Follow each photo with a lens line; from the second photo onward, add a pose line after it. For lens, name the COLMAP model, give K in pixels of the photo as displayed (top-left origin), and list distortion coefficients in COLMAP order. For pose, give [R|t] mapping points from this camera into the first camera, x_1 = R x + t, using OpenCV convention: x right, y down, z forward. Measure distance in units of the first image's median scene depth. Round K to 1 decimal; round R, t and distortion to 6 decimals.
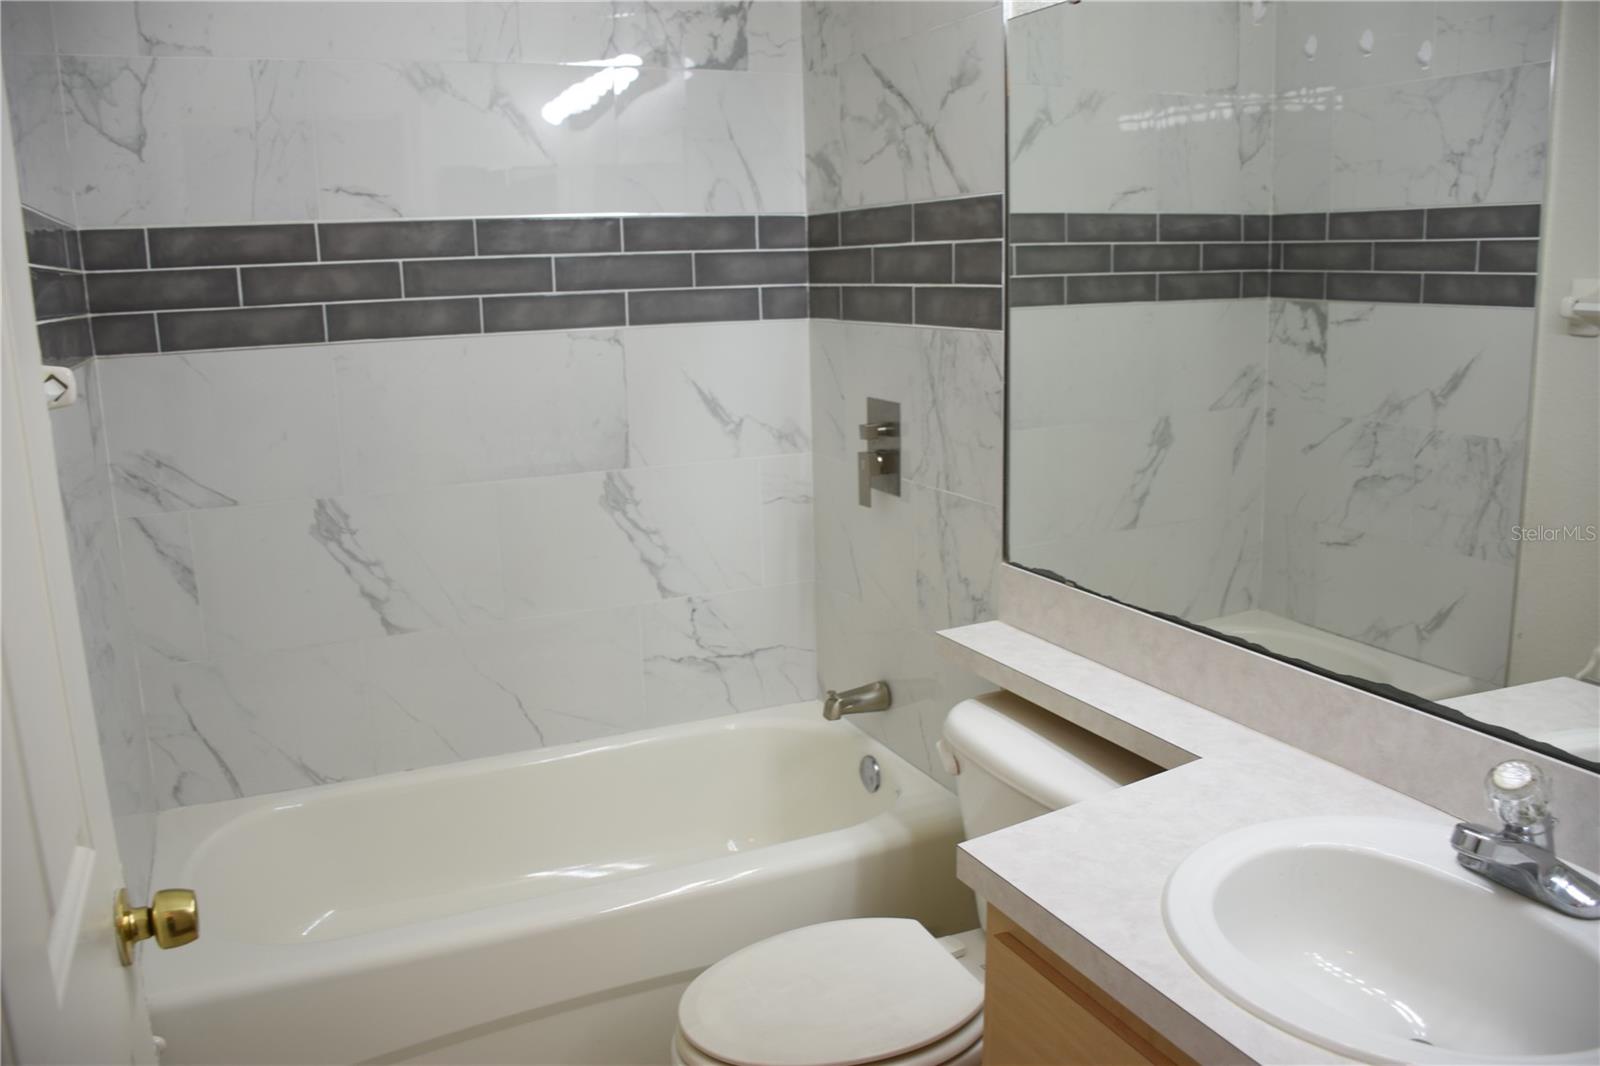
lens RADIAL K [[1232.4, 0, 800.0], [0, 1232.4, 533.0], [0, 0, 1]] dist [-0.157051, 0.103153]
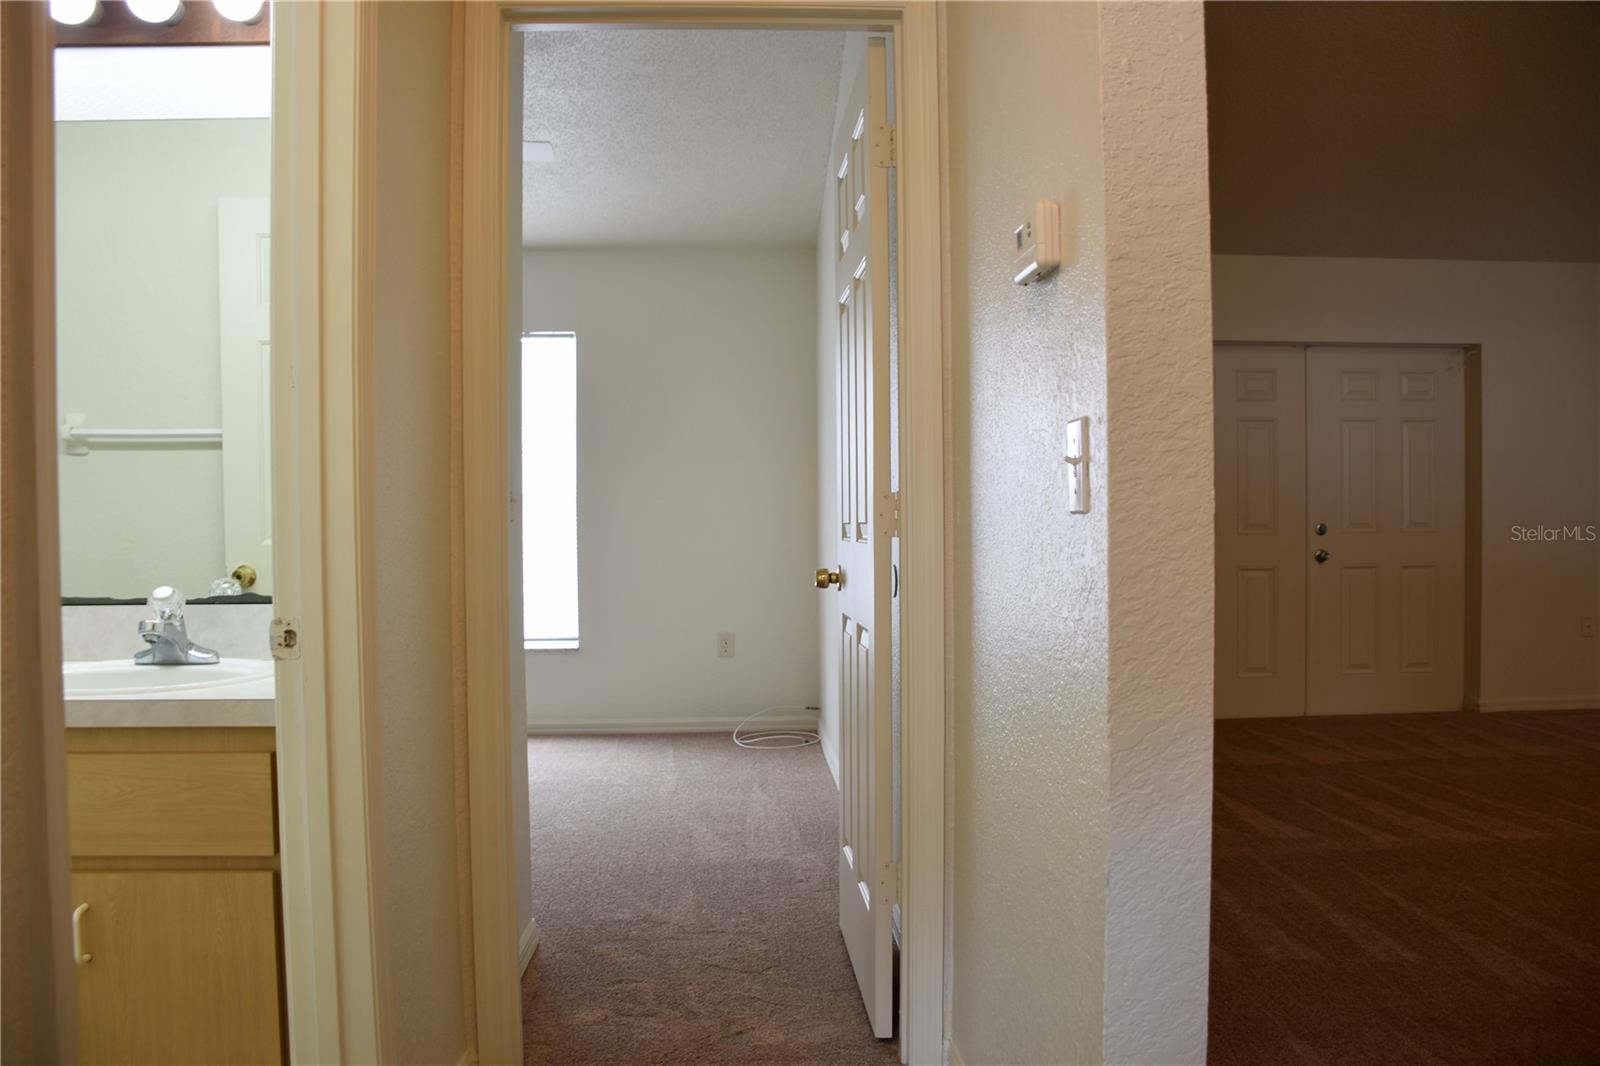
lens RADIAL K [[1273.4, 0, 800.0], [0, 1273.4, 533.0], [0, 0, 1]] dist [-0.156368, 0.111252]
pose [[0.364898, 0.001197, 0.931047, -0.367875], [0.197756, 0.977082, -0.078761, 0.209284], [-0.909803, 0.212860, 0.356298, -0.274650]]
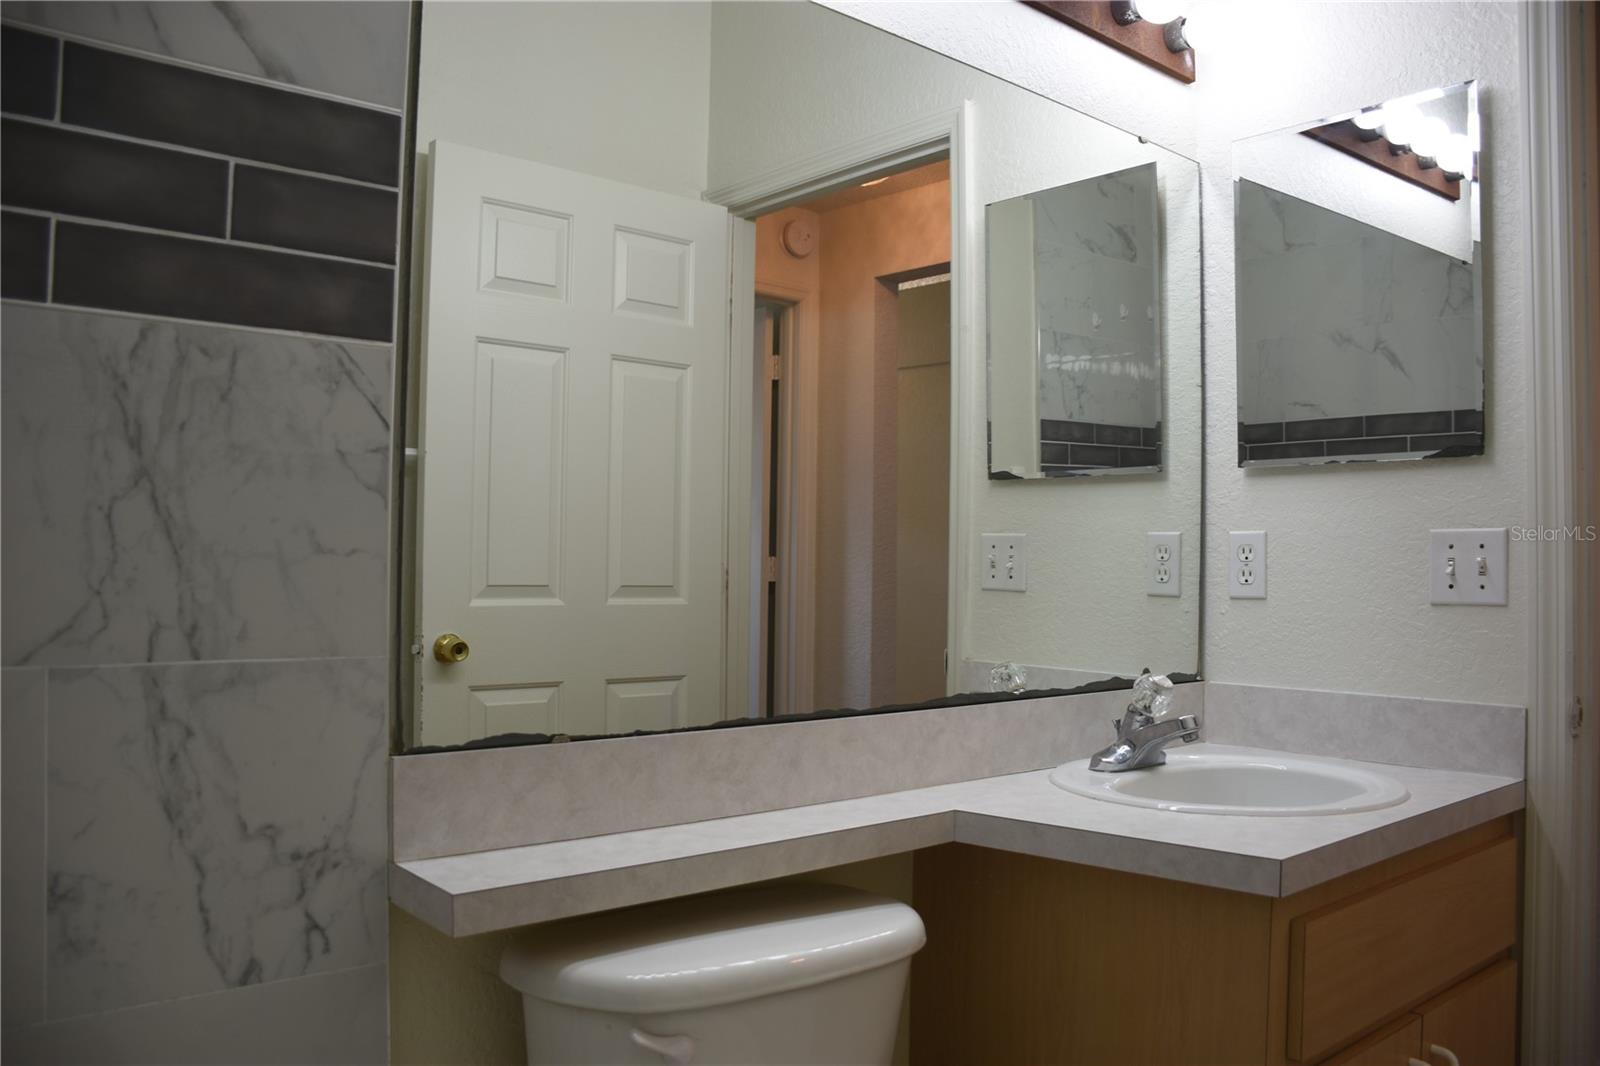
lens RADIAL K [[1232.4, 0, 800.0], [0, 1232.4, 533.0], [0, 0, 1]] dist [-0.157051, 0.103153]
pose [[-0.253792, 0.042685, 0.966316, -0.355392], [0.195962, 0.980578, 0.008153, -0.037208], [-0.947200, 0.191430, -0.257228, 0.814363]]
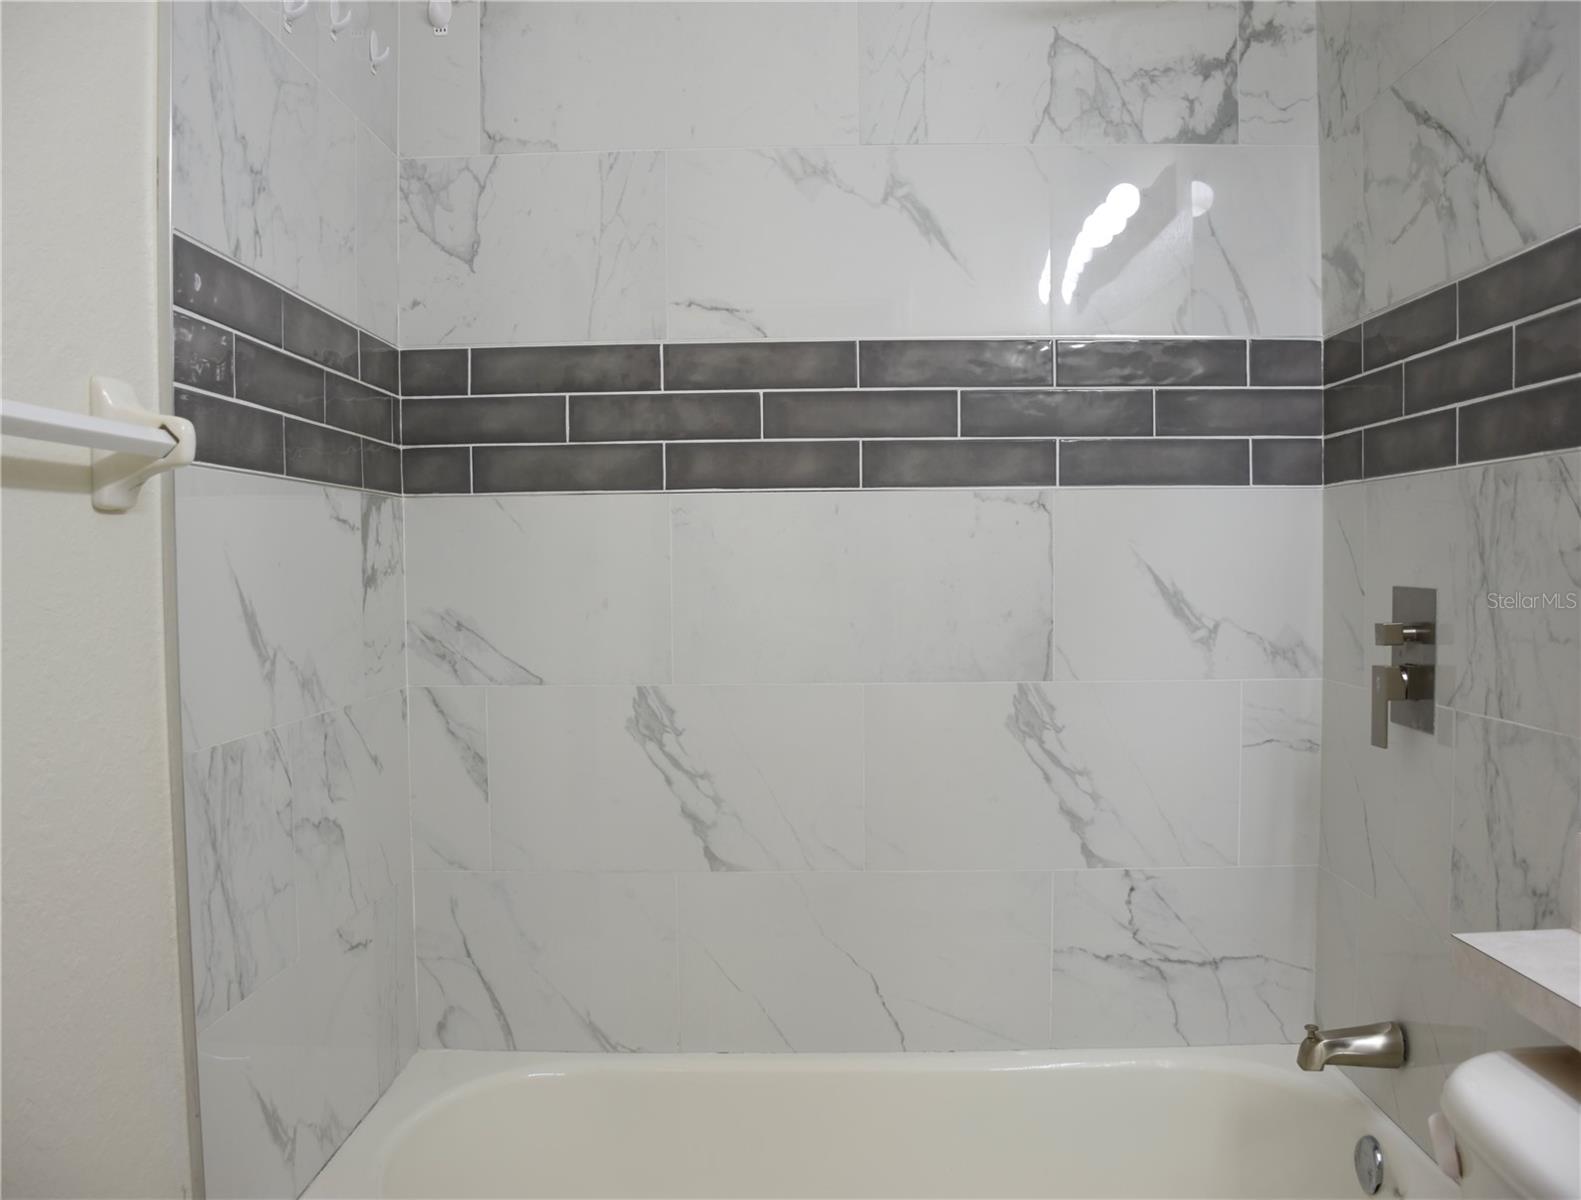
lens RADIAL K [[1402.8, 0, 790.1], [0, 1402.8, 646.8], [0, 0, 1]] dist [-0.143786, 0.080942]
pose [[0.900138, 0.039233, -0.433835, 0.084823], [-0.101179, 0.987529, -0.120624, 0.045712], [0.423692, 0.152473, 0.892881, 0.204662]]
